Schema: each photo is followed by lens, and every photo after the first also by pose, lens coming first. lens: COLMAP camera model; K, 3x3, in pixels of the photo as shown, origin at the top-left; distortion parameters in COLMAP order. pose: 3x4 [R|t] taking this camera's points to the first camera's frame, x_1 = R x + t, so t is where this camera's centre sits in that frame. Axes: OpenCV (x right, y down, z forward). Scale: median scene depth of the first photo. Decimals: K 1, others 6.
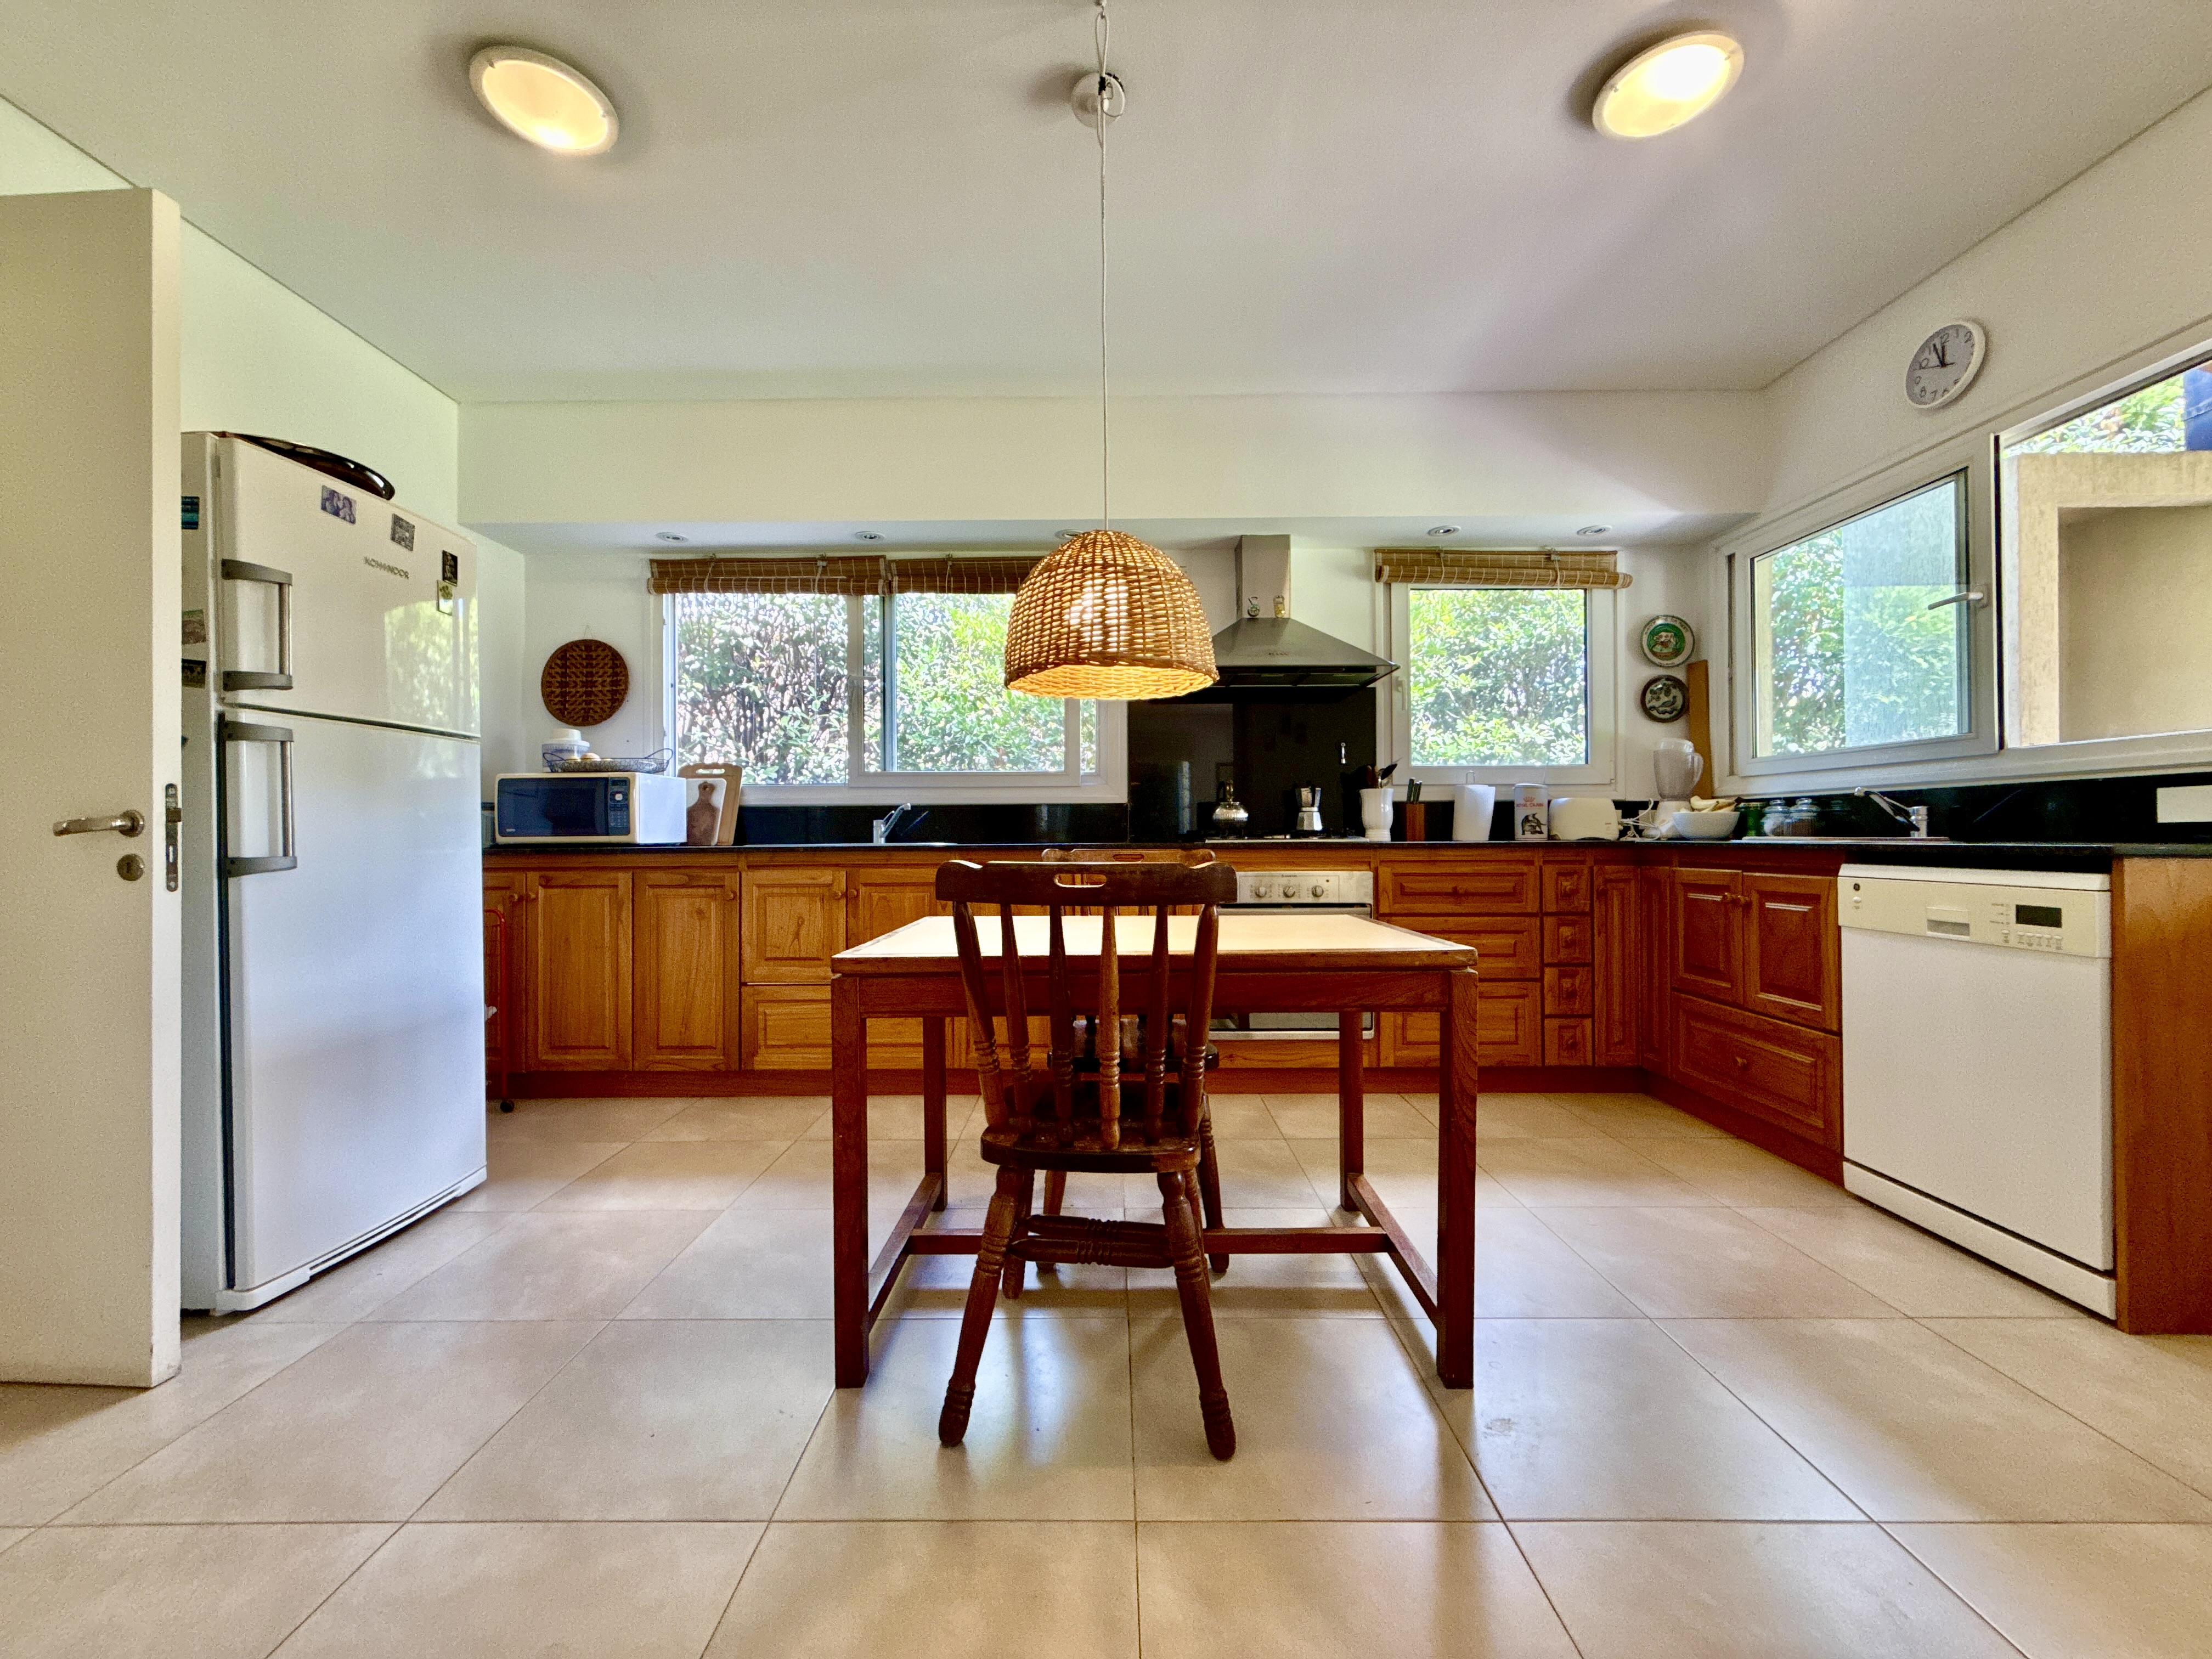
lens RADIAL K [[878.3, 0, 1105.1], [0, 878.3, 831.7], [0, 0, 1]] dist [-0.000175, 0.000391]
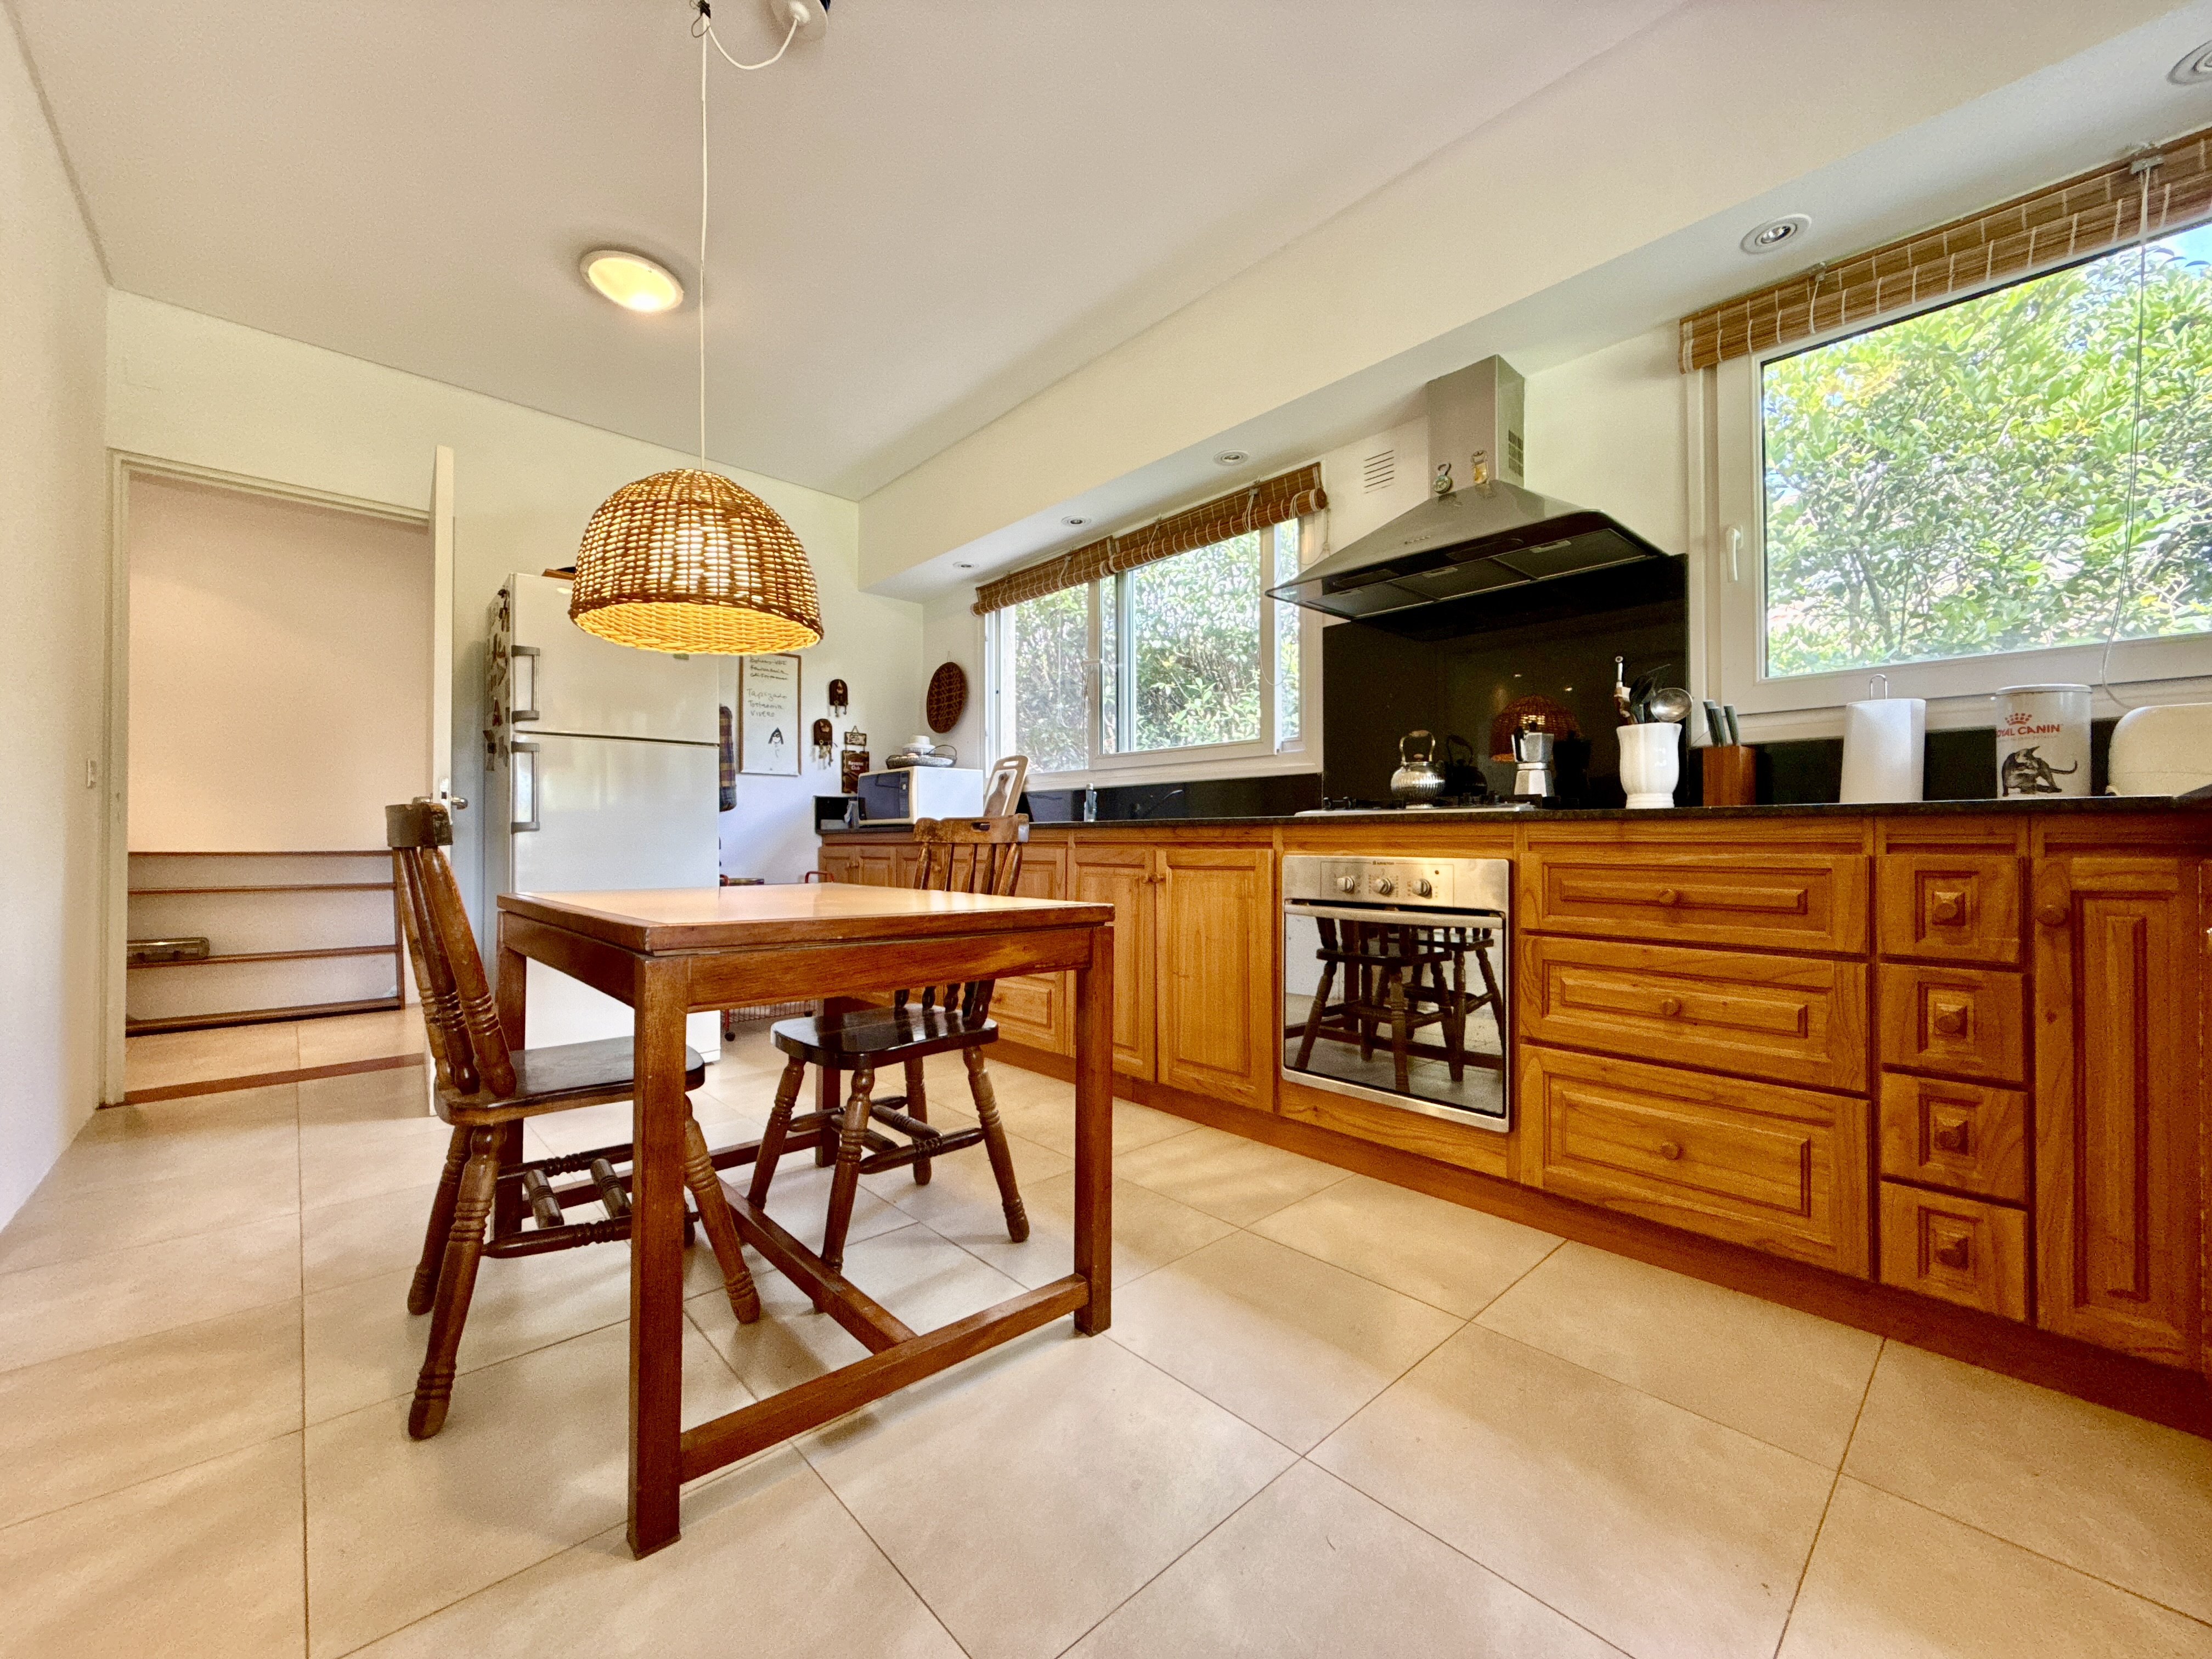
lens RADIAL K [[878.3, 0, 1103.0], [0, 878.3, 832.3], [0, 0, 1]] dist [-0.000175, 0.000391]
pose [[0.683337, -0.001247, -0.730102, 0.528498], [-0.001823, 0.999993, -0.003414, 0.027367], [0.730101, 0.003664, 0.683330, 0.355233]]
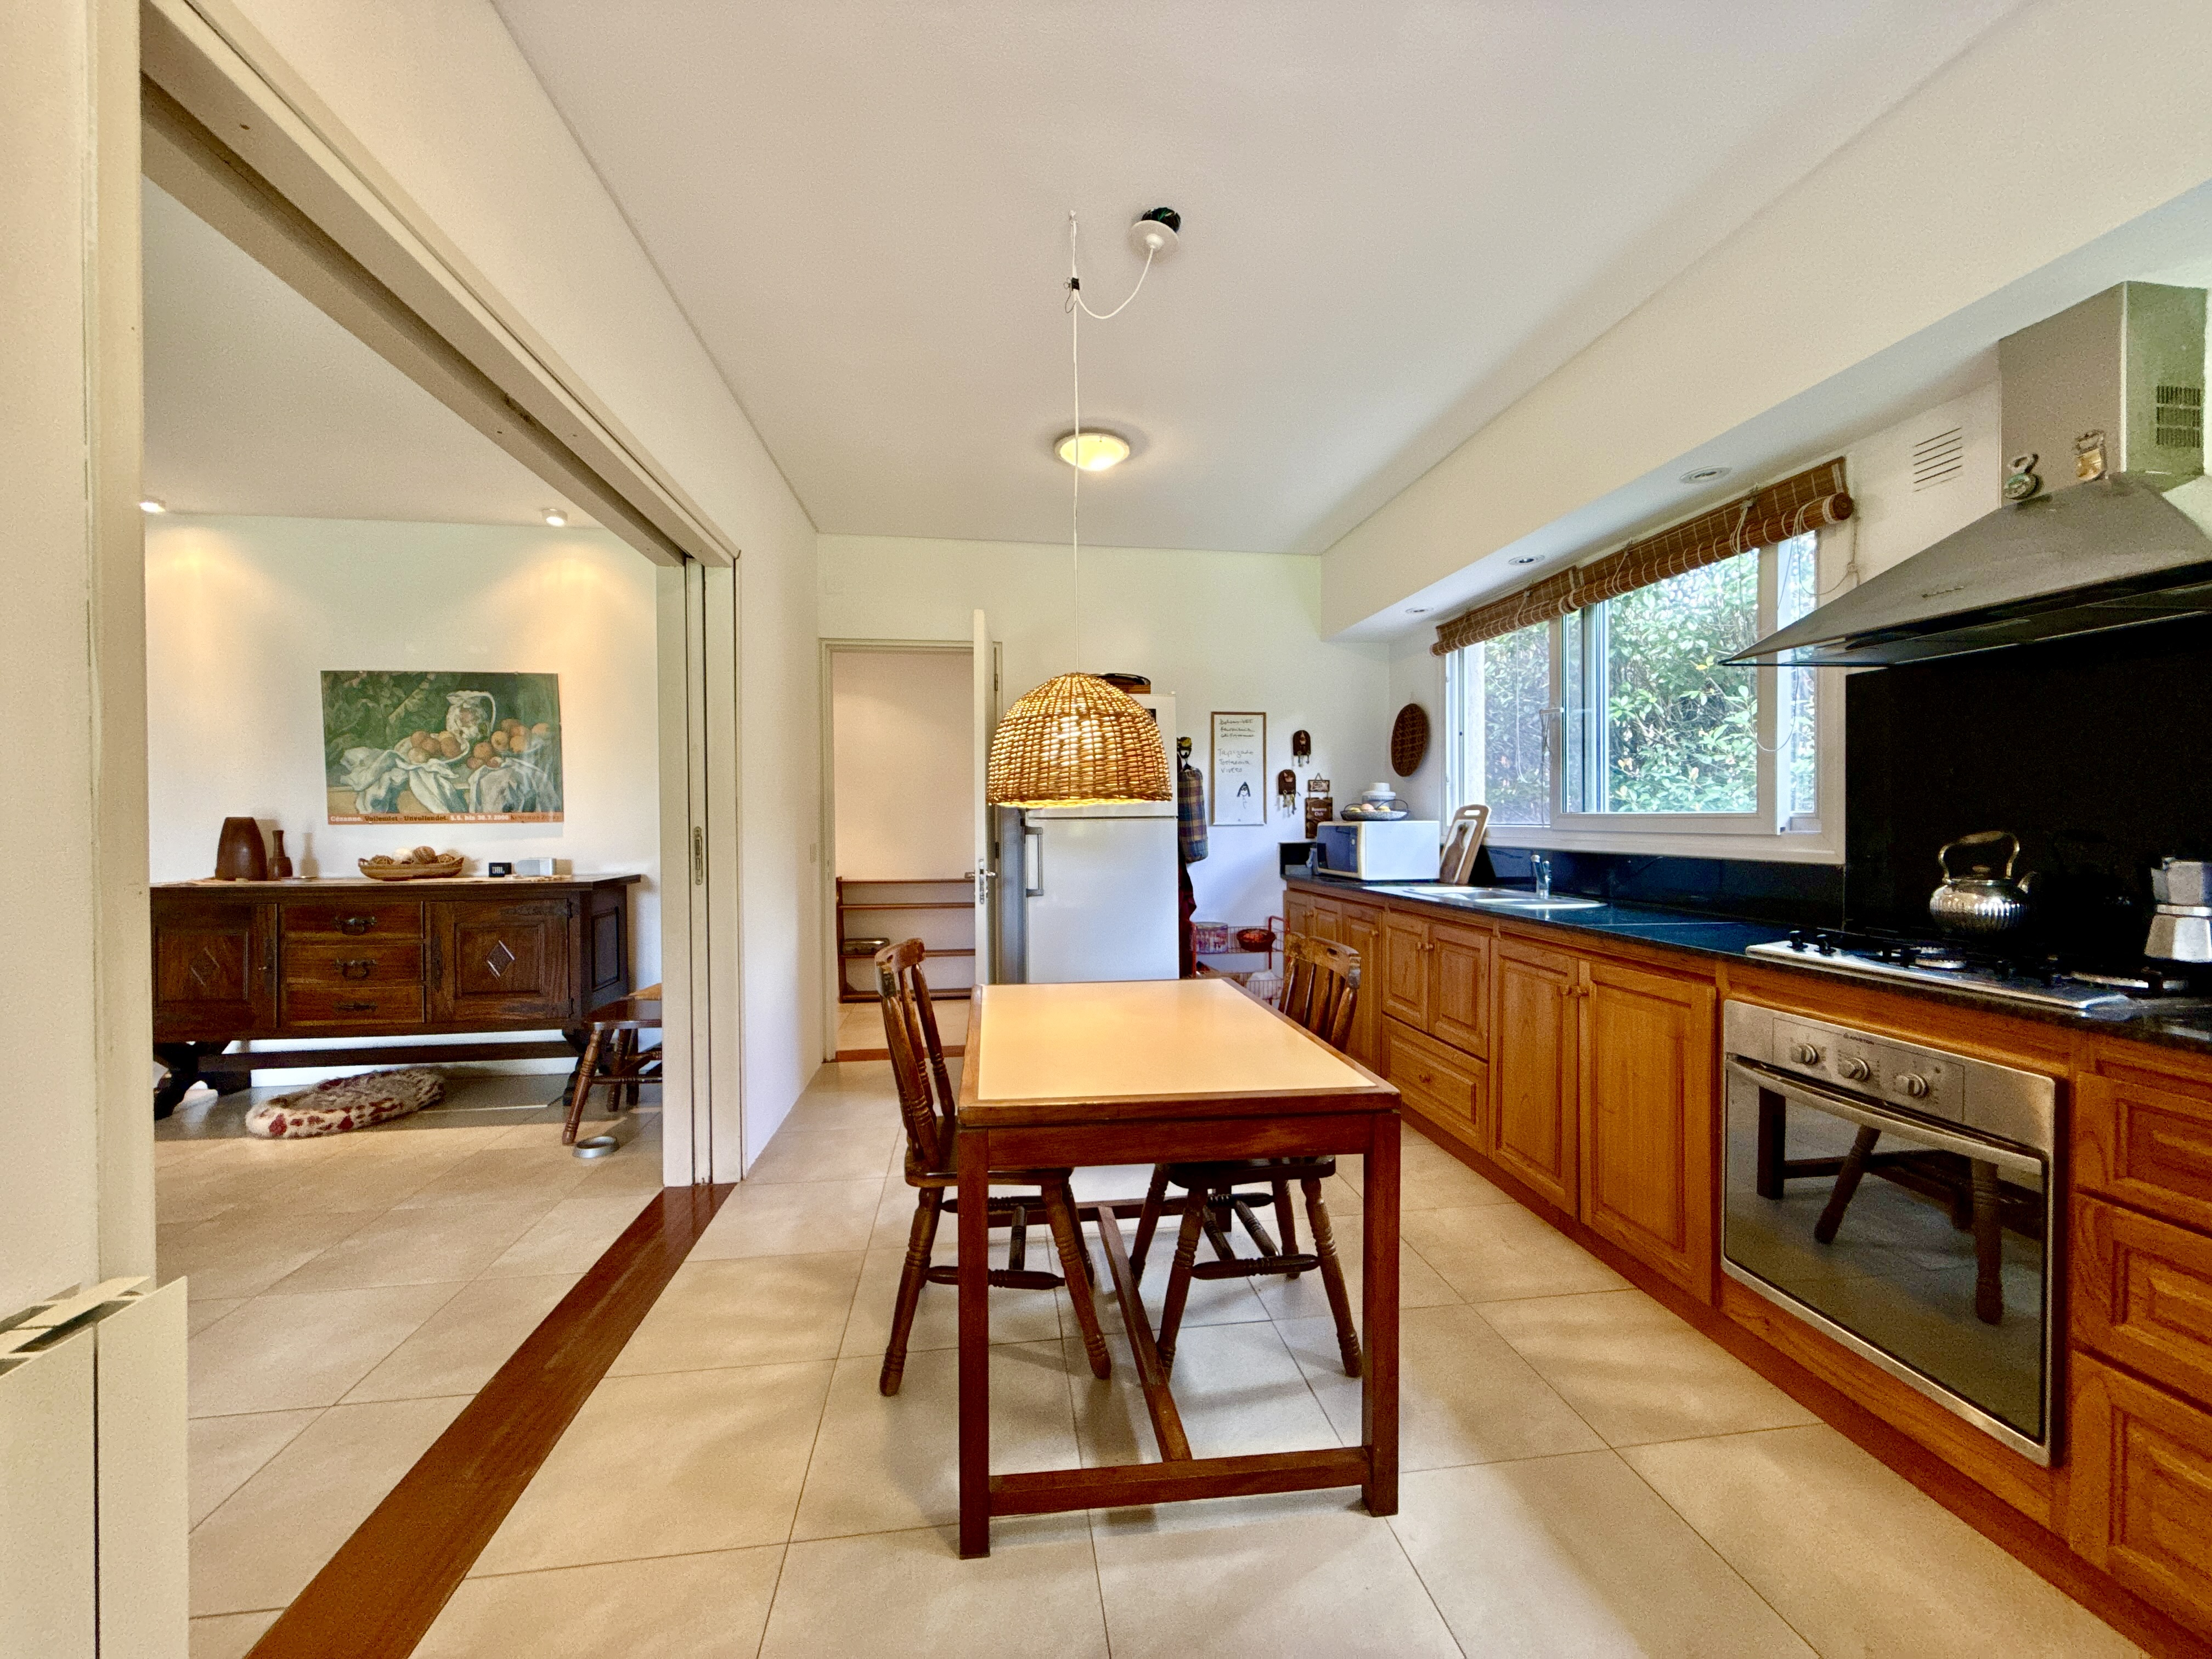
lens RADIAL K [[878.3, 0, 1104.4], [0, 878.3, 830.8], [0, 0, 1]] dist [-0.000175, 0.000391]
pose [[0.145661, 0.018958, -0.989153, 0.619826], [0.008167, 0.999759, 0.020364, -0.082679], [0.989301, -0.011044, 0.145471, 0.460479]]
